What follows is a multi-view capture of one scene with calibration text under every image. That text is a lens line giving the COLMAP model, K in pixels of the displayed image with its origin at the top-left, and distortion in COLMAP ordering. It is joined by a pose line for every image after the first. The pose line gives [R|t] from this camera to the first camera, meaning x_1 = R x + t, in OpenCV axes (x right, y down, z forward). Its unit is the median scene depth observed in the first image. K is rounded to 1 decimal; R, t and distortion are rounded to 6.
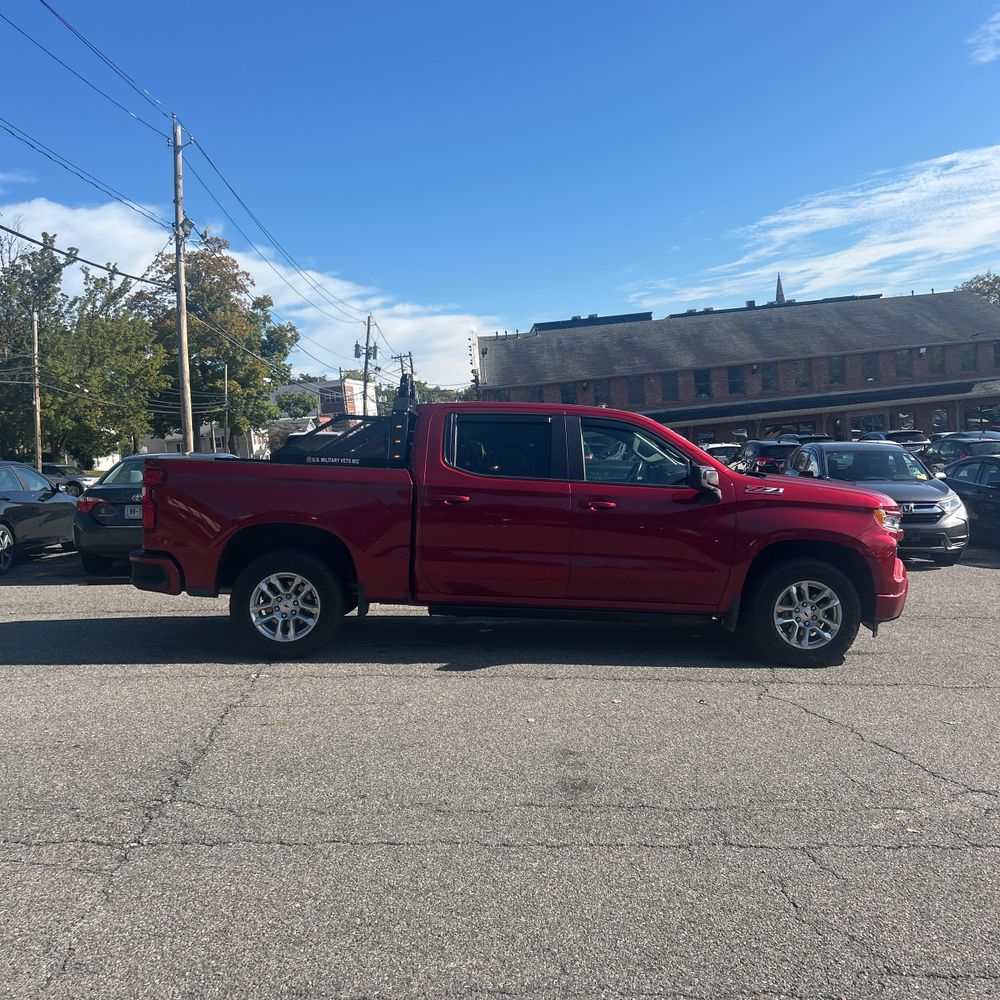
lens RADIAL K [[1014.9, 0, 530.9], [0, 1014.9, 492.0], [0, 0, 1]] dist [0.014282, 0.000000]
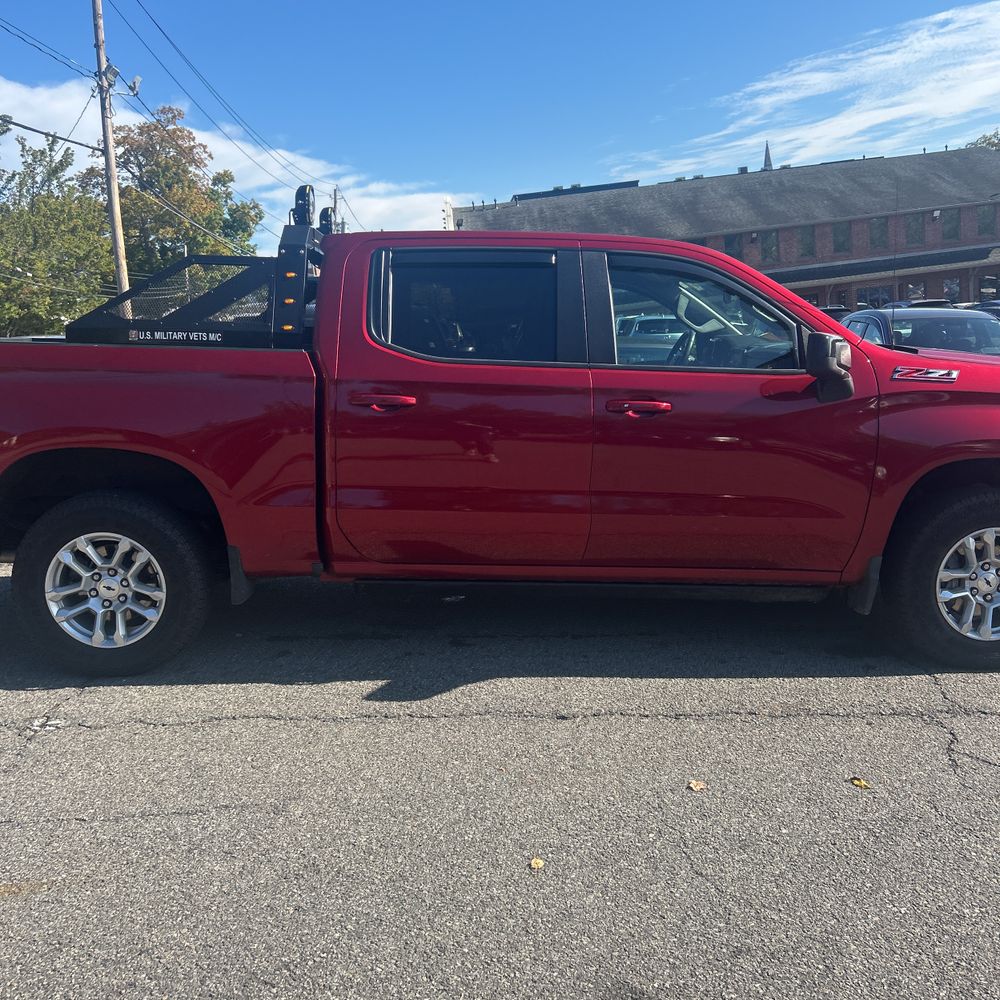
lens RADIAL K [[1014.9, 0, 511.5], [0, 1014.9, 477.0], [0, 0, 1]] dist [0.014282, 0.000000]
pose [[0.999831, -0.018161, -0.002932, -0.000818], [0.018363, 0.994867, 0.099515, -0.000842], [0.001109, -0.099552, 0.995032, 0.062033]]
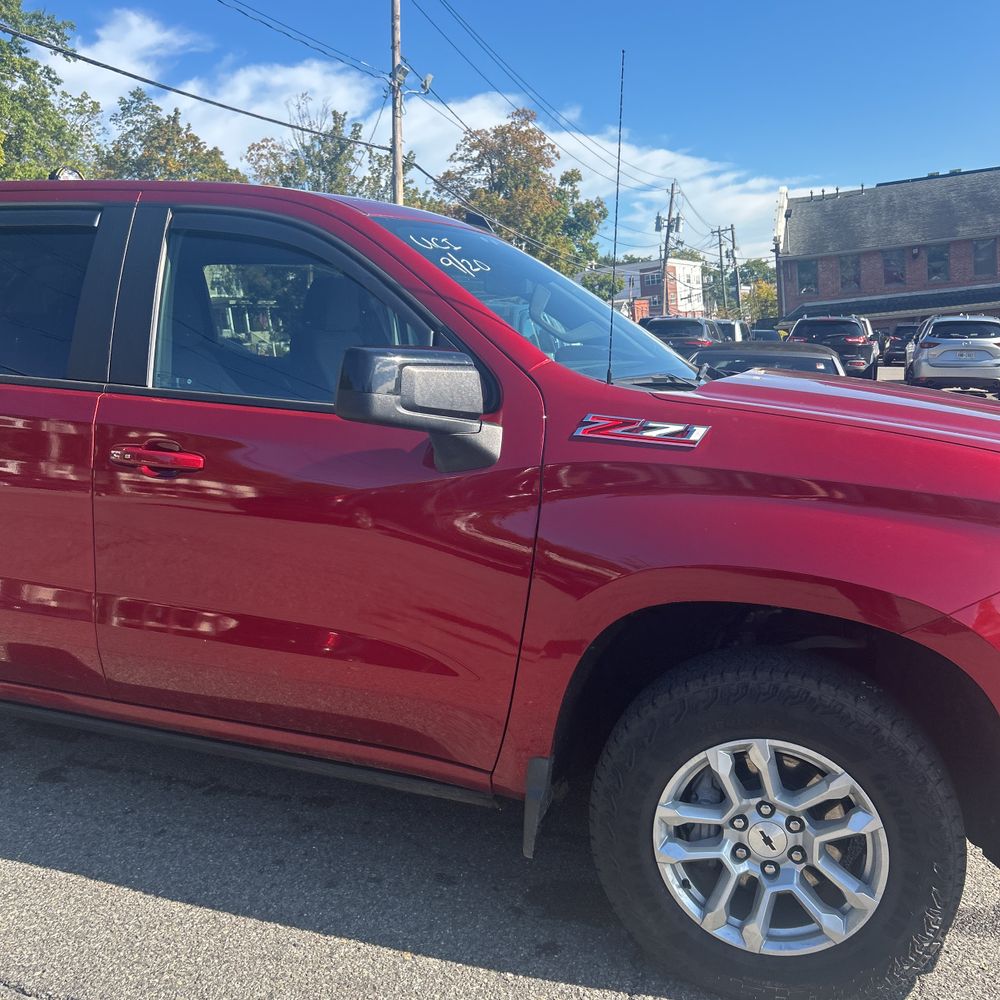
lens RADIAL K [[1014.9, 0, 506.9], [0, 1014.9, 497.1], [0, 0, 1]] dist [0.014282, 0.000000]
pose [[0.934555, 0.054790, -0.351576, 0.044970], [-0.013649, 0.992866, 0.118450, -0.002594], [0.355558, -0.105900, 0.928636, 0.105100]]
